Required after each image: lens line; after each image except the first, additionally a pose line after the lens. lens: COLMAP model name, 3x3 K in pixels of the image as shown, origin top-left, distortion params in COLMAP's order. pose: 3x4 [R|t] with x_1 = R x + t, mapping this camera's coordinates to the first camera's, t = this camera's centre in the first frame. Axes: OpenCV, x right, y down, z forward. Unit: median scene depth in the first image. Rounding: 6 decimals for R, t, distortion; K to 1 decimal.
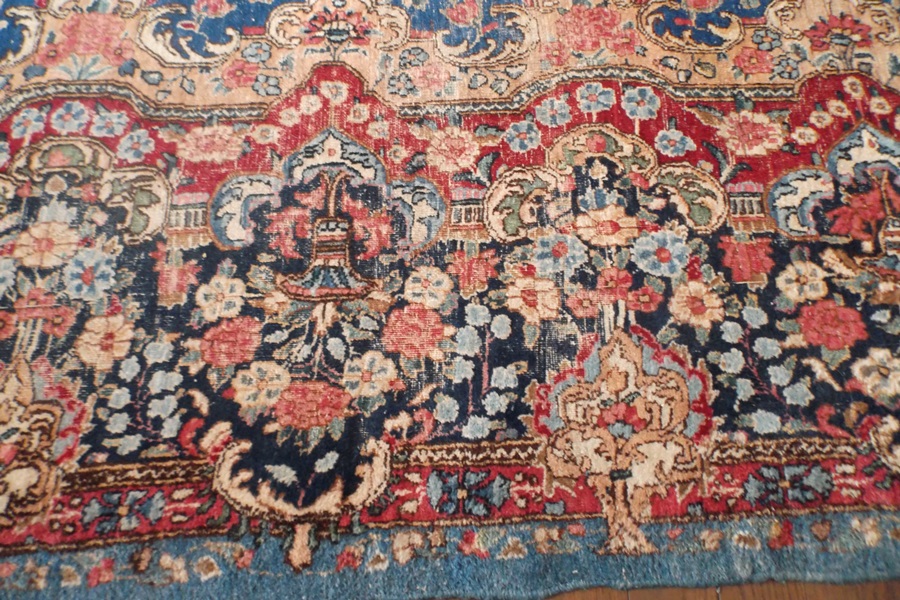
lens RADIAL K [[665.3, 0, 450.0], [0, 665.3, 300.0], [0, 0, 1]] dist [-0.008134, 0.001751]
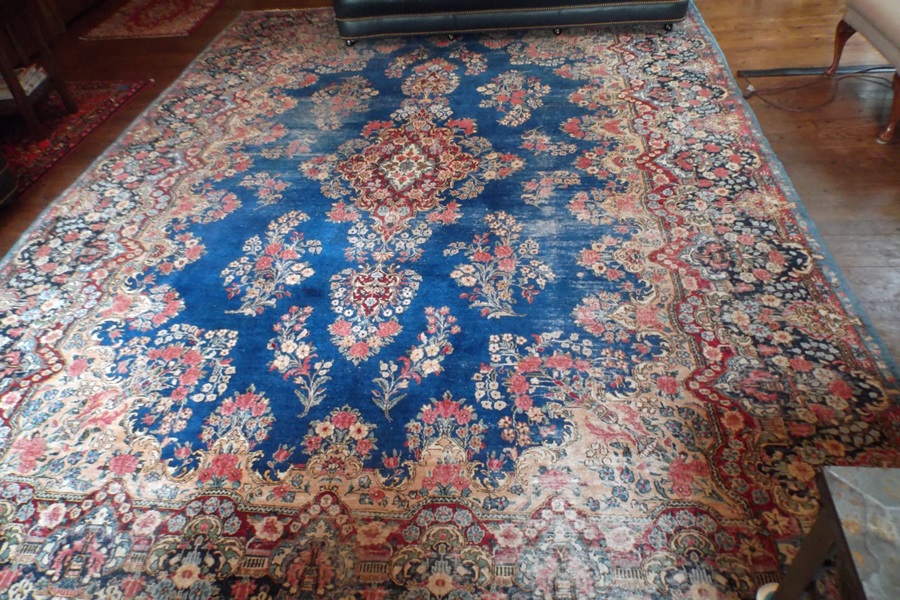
lens RADIAL K [[665.3, 0, 450.0], [0, 665.3, 300.0], [0, 0, 1]] dist [-0.008134, 0.001751]
pose [[0.114609, -0.687273, 0.717301, -2.854343], [0.958067, 0.267358, 0.103087, -1.658298], [-0.262625, 0.675408, 0.689096, -0.721970]]
